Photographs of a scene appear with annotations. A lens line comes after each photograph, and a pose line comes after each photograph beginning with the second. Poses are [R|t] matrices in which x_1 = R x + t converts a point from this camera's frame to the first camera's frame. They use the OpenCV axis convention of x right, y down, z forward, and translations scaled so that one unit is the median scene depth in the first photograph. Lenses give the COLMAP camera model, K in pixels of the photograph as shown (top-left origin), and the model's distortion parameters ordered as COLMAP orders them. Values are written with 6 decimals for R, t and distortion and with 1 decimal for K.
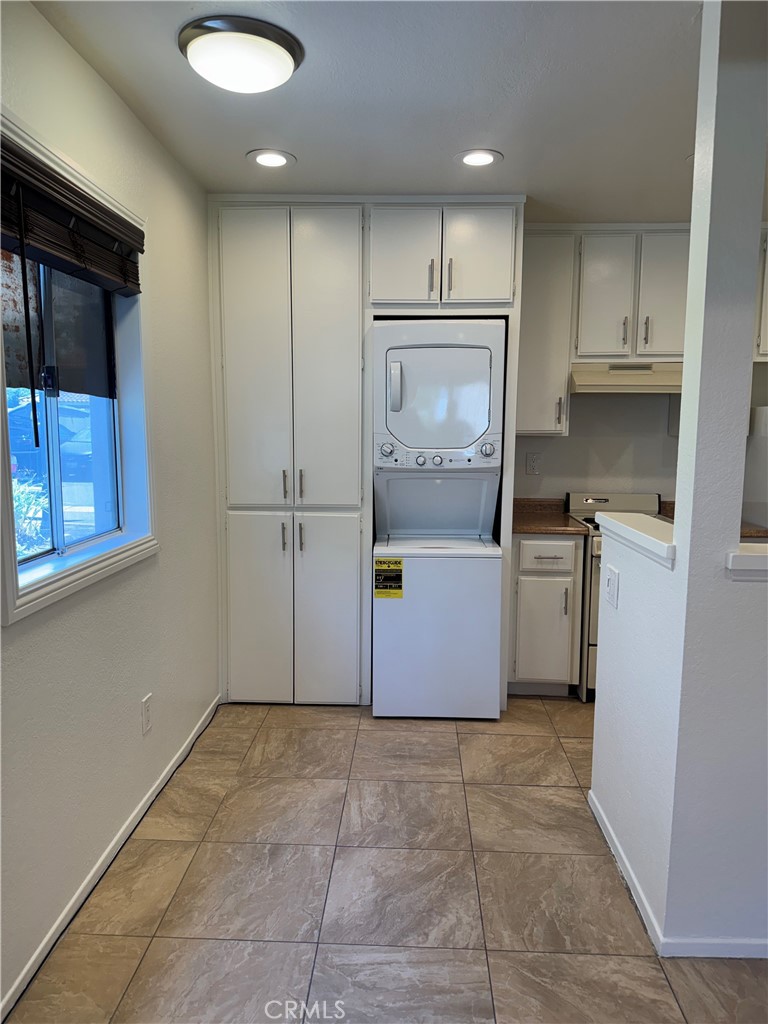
lens RADIAL K [[722.6, 0, 384.0], [0, 722.6, 512.0], [0, 0, 1]] dist [0.131795, -0.164925]
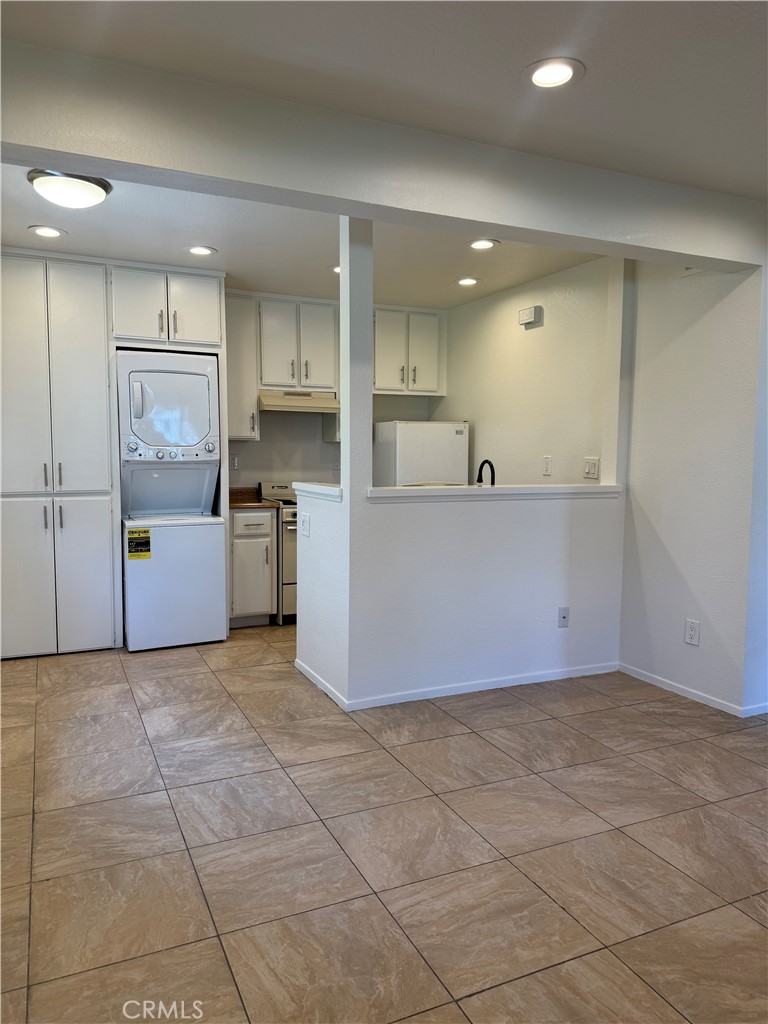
lens RADIAL K [[717.8, 0, 380.2], [0, 717.8, 513.4], [0, 0, 1]] dist [0.063512, -0.082817]
pose [[0.888793, -0.040208, 0.456541, -0.203001], [0.054209, 0.998374, -0.017606, 0.082747], [-0.455091, 0.040397, 0.889528, -0.377533]]
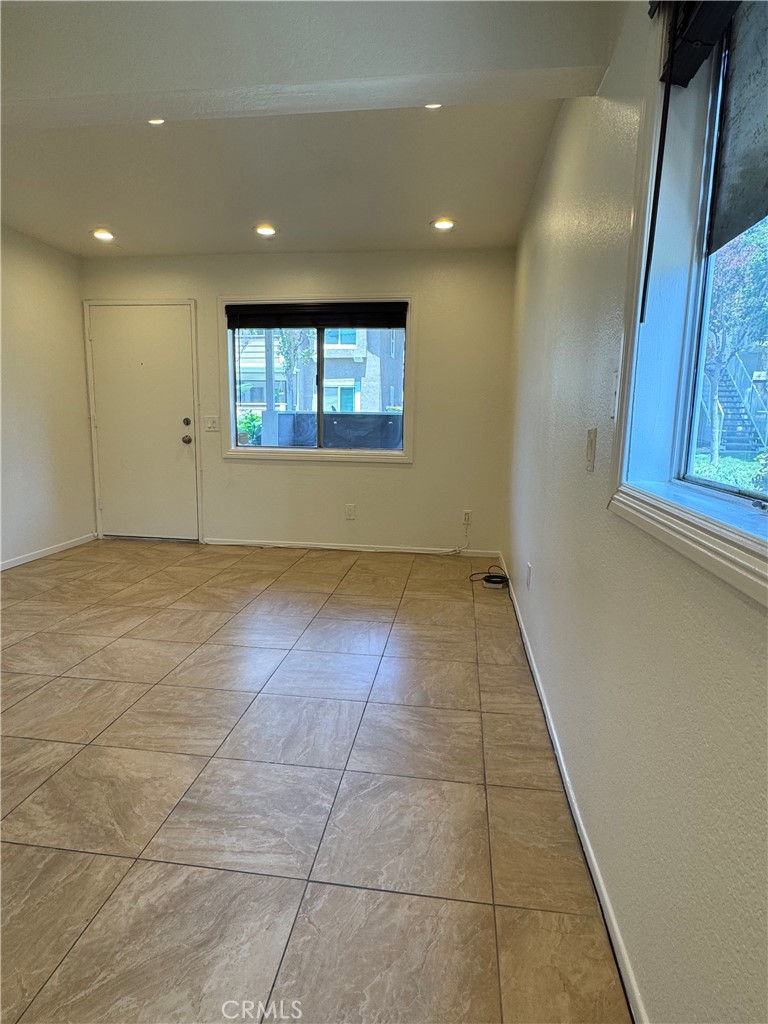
lens RADIAL K [[571.3, 0, 381.3], [0, 571.3, 508.9], [0, 0, 1]] dist [-0.004593, -0.000067]
pose [[-0.995359, -0.038295, 0.088287, -0.132524], [-0.012209, 0.960253, 0.278863, -0.032493], [-0.095457, 0.276490, -0.956264, 0.911227]]
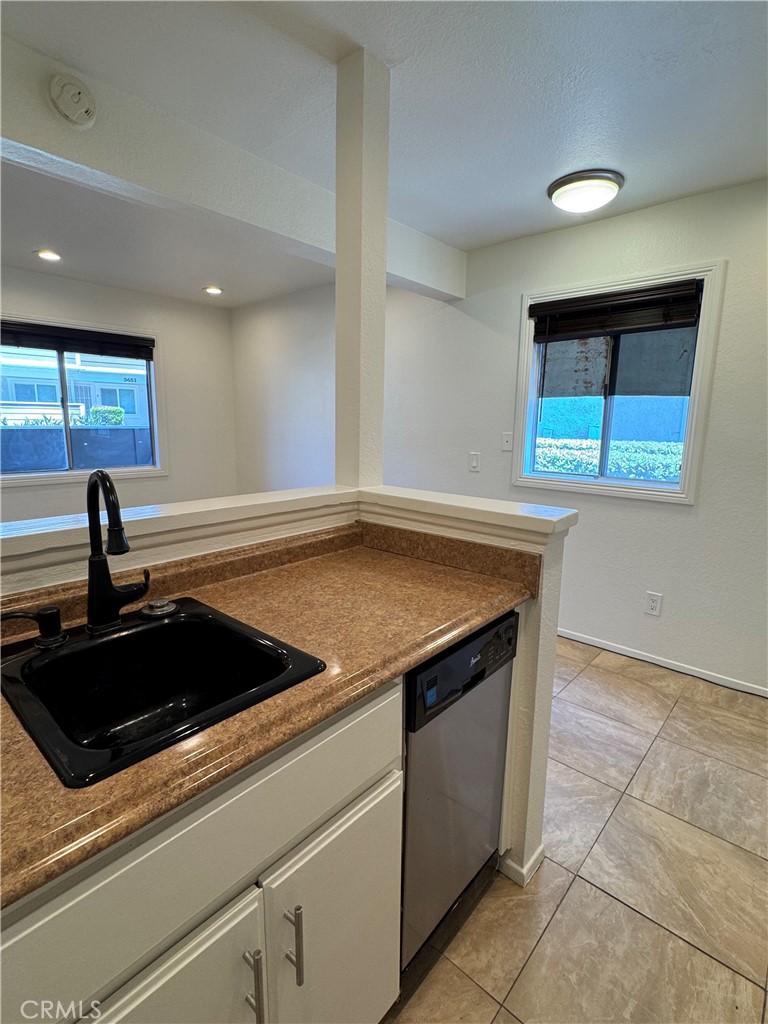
lens RADIAL K [[496.6, 0, 385.3], [0, 496.6, 509.1], [0, 0, 1]] dist [-0.003245, -0.000887]
pose [[-0.631916, 0.118478, -0.765927, 0.629852], [-0.115735, 0.962741, 0.244408, -0.082092], [0.766347, 0.243090, -0.594660, 0.898474]]
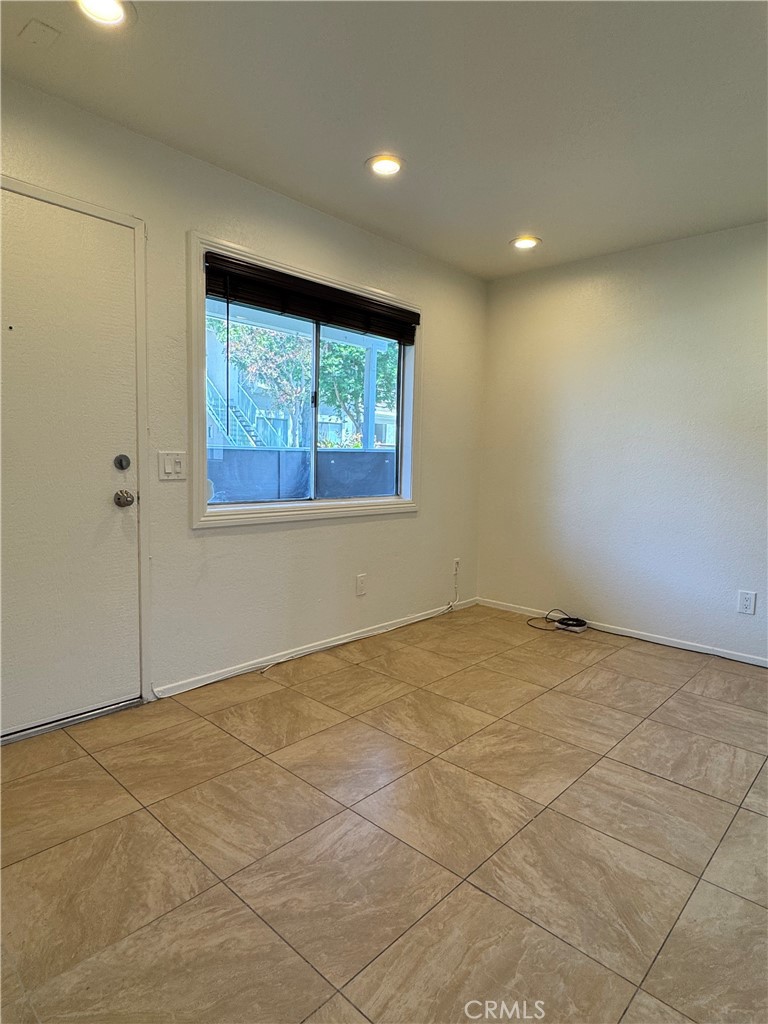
lens RADIAL K [[582.8, 0, 386.0], [0, 582.8, 511.5], [0, 0, 1]] dist [-0.003206, 0.000189]
pose [[-0.647910, 0.048037, -0.760201, 0.832007], [-0.119676, 0.979195, 0.163873, 0.066924], [0.752257, 0.197153, -0.628681, 0.223528]]
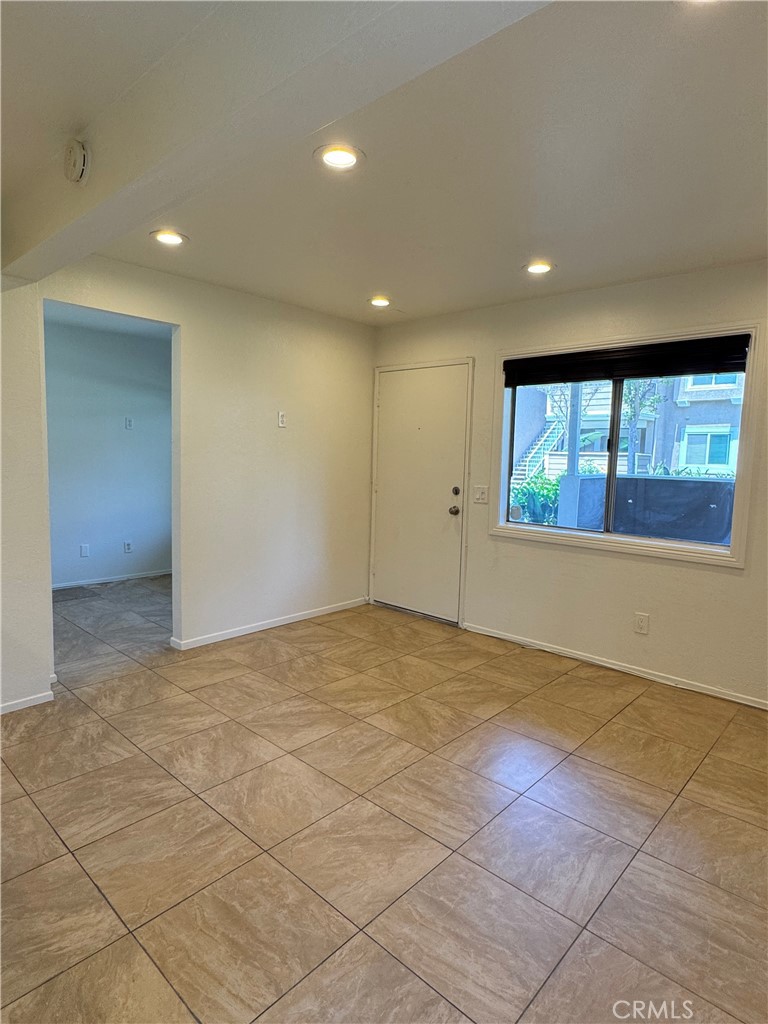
lens RADIAL K [[571.3, 0, 381.3], [0, 571.3, 508.9], [0, 0, 1]] dist [-0.004593, -0.000067]
pose [[-0.761795, -0.089880, 0.641553, -0.217408], [0.047585, 0.979890, 0.193784, -0.056406], [-0.646068, 0.178152, -0.742198, 0.600894]]
